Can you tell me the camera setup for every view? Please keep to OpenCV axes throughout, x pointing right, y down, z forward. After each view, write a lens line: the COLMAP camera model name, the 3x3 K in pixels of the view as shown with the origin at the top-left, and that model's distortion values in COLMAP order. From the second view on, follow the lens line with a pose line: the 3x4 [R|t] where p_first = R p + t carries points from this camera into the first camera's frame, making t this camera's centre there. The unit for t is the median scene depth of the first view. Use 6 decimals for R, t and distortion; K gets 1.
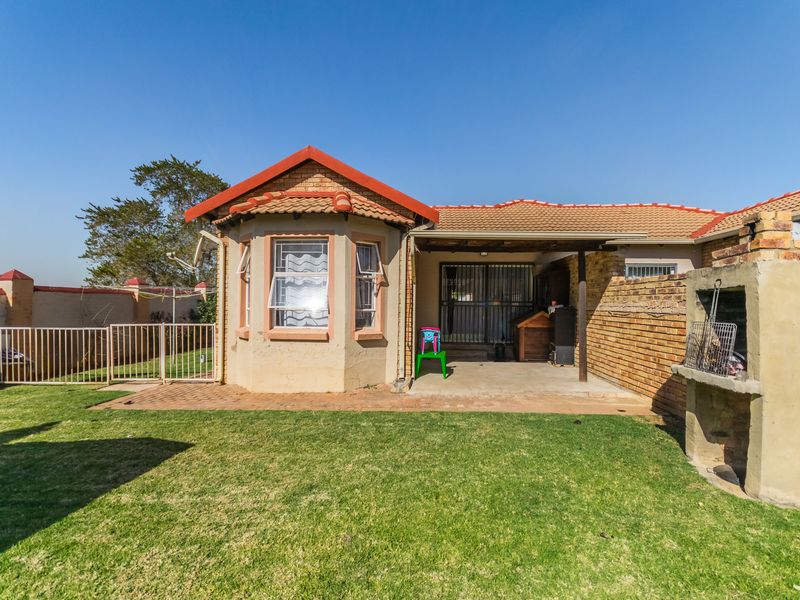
lens RADIAL K [[402.3, 0, 398.1], [0, 402.3, 304.7], [0, 0, 1]] dist [0.001586, 0.002055]
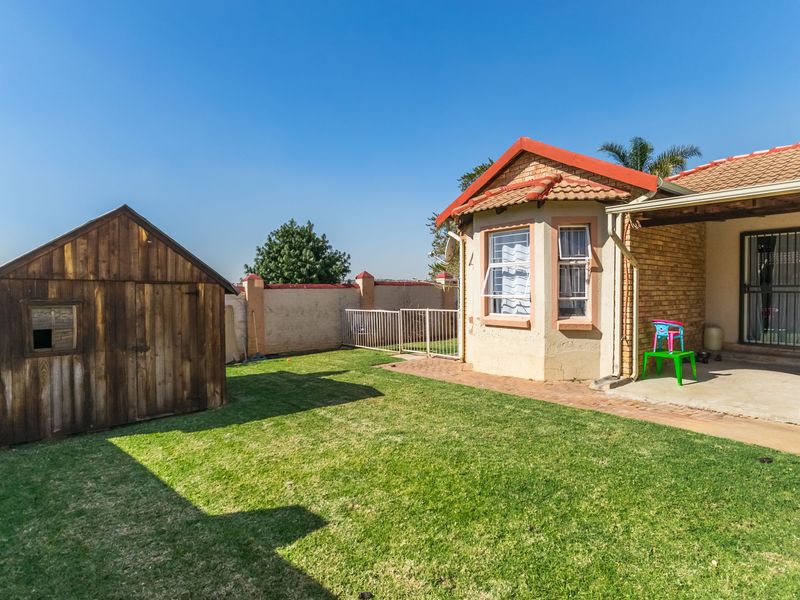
lens RADIAL K [[437.2, 0, 399.6], [0, 437.2, 299.3], [0, 0, 1]] dist [-0.006086, 0.001450]
pose [[0.670031, 0.002199, -0.742330, 0.396790], [0.009272, 0.999893, 0.011331, 0.000485], [0.742275, -0.014475, 0.669939, 0.021375]]
